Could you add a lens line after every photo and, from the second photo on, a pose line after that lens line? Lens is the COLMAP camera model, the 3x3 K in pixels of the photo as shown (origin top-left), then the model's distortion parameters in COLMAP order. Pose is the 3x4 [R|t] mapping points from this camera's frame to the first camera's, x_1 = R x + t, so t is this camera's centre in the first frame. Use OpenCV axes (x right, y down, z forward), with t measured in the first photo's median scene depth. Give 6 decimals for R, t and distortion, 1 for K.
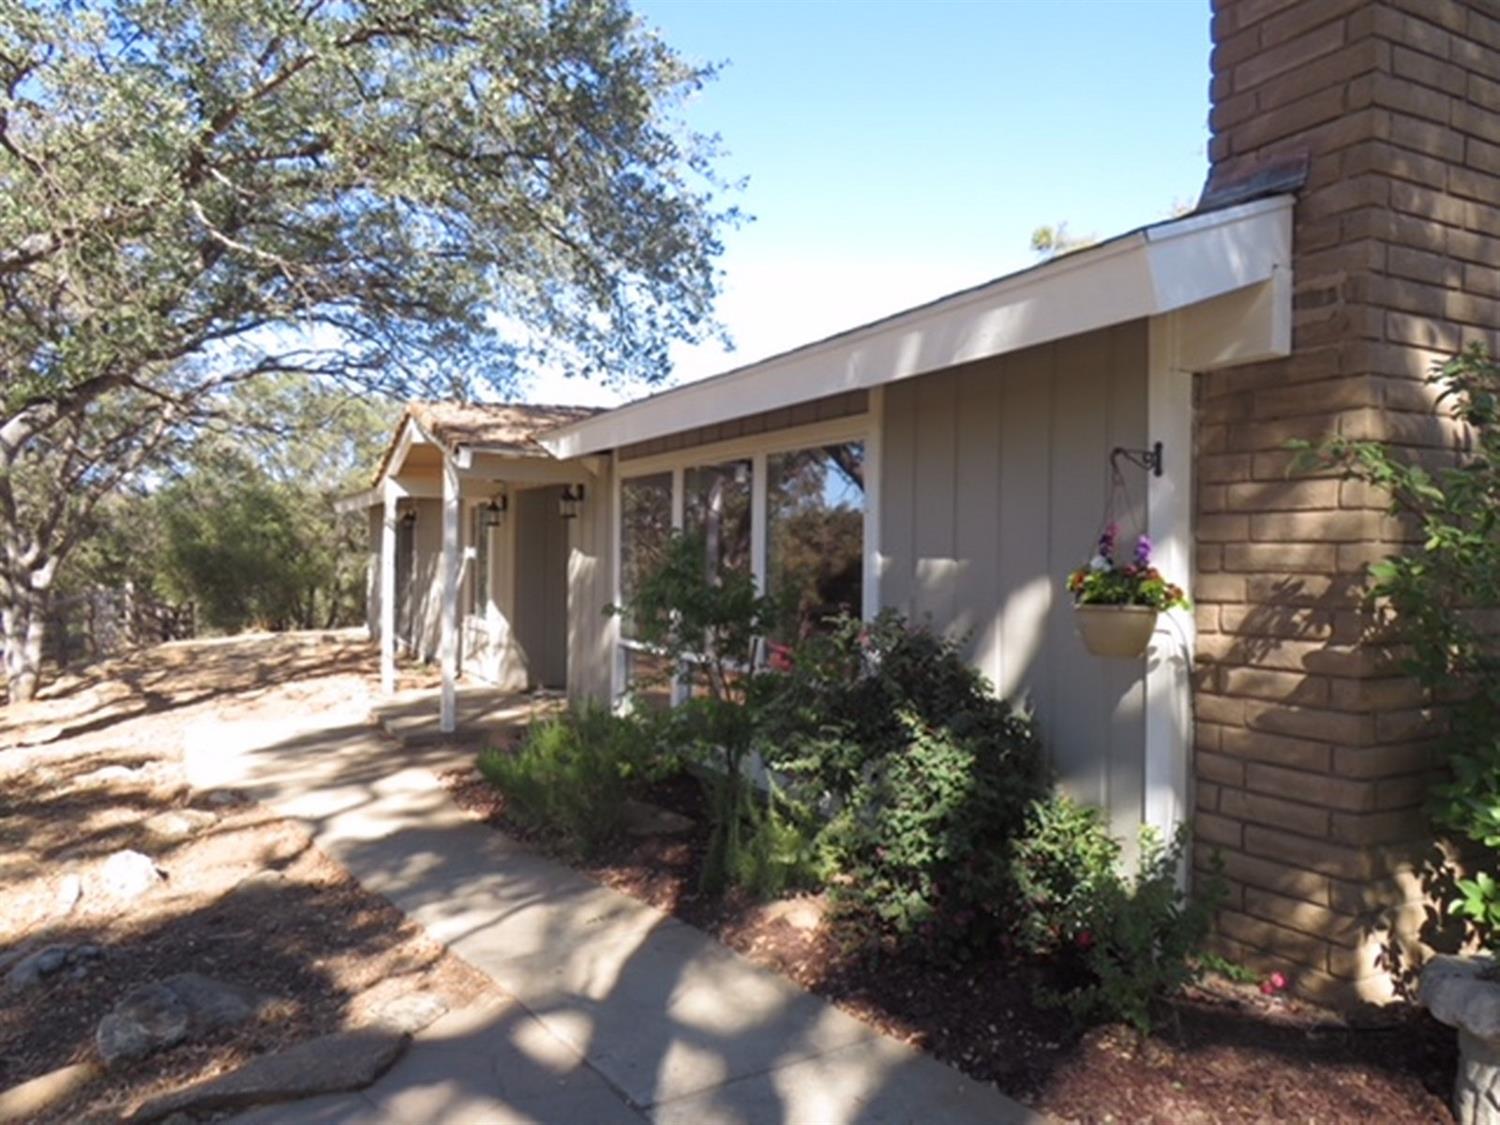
lens RADIAL K [[1047.2, 0, 750.0], [0, 1047.2, 562.5], [0, 0, 1]] dist [0.001169, 0.000117]
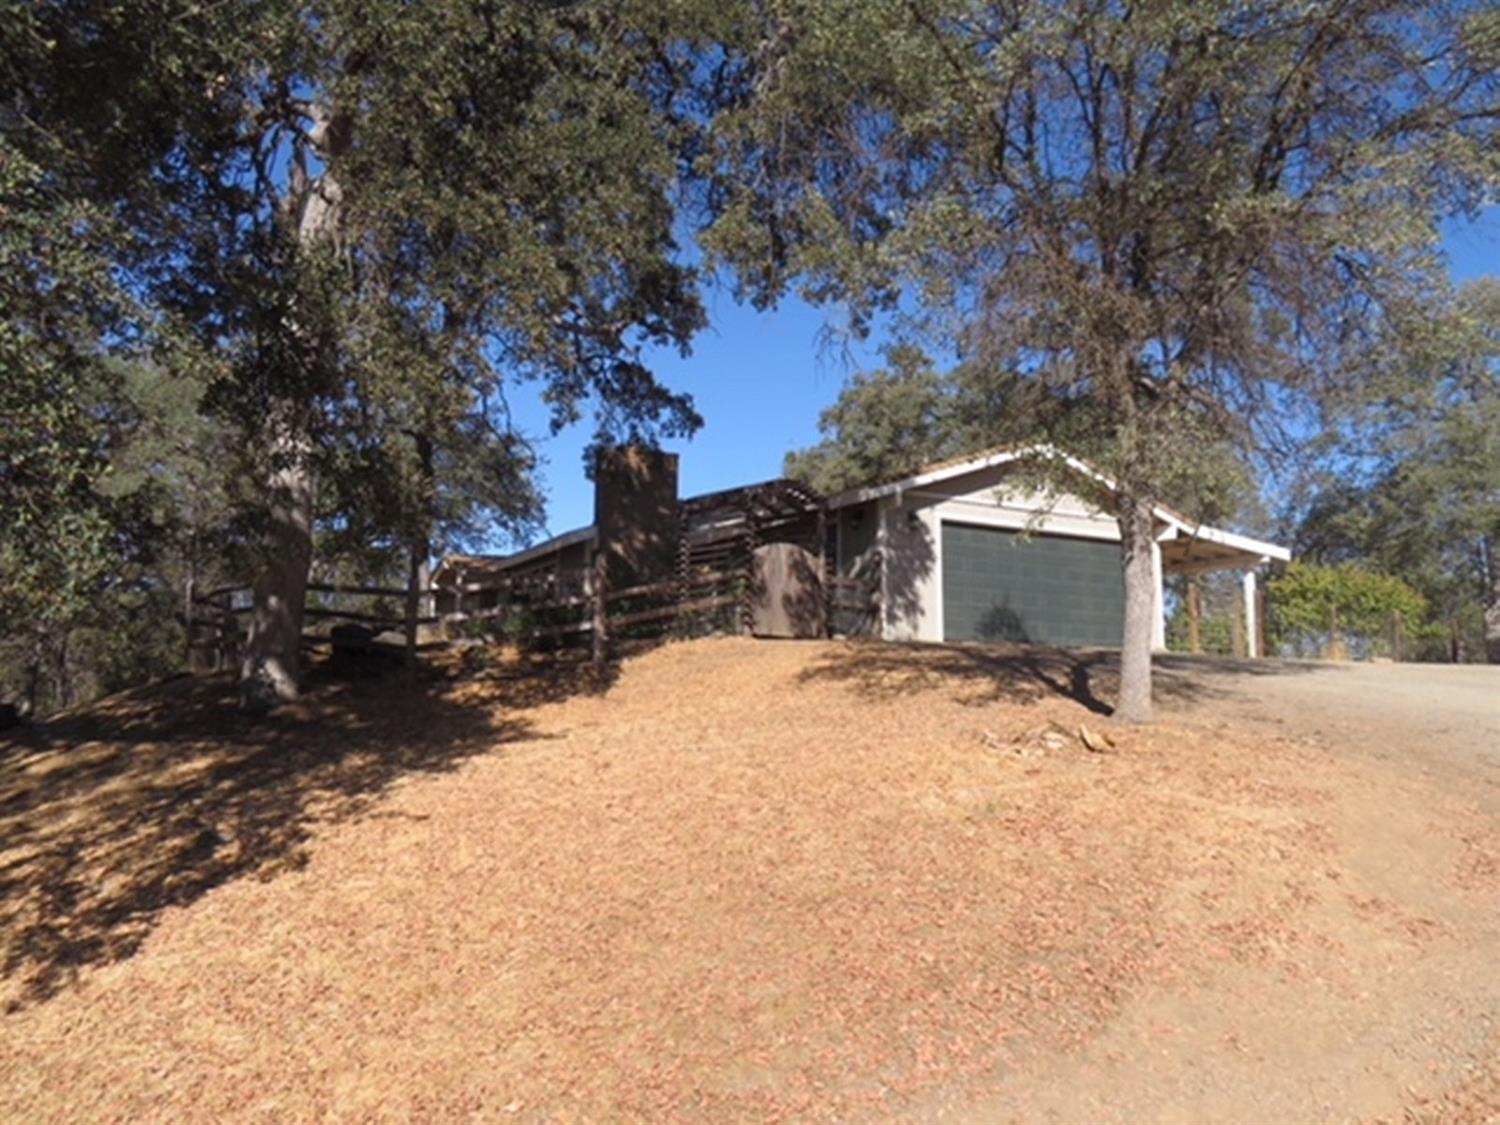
lens RADIAL K [[1047.2, 0, 750.0], [0, 1047.2, 562.5], [0, 0, 1]] dist [0.001169, 0.000117]
pose [[0.999525, 0.009896, 0.029198, 0.469223], [-0.005703, 0.990087, -0.140341, 0.290479], [-0.030298, 0.140108, 0.989673, -2.023679]]
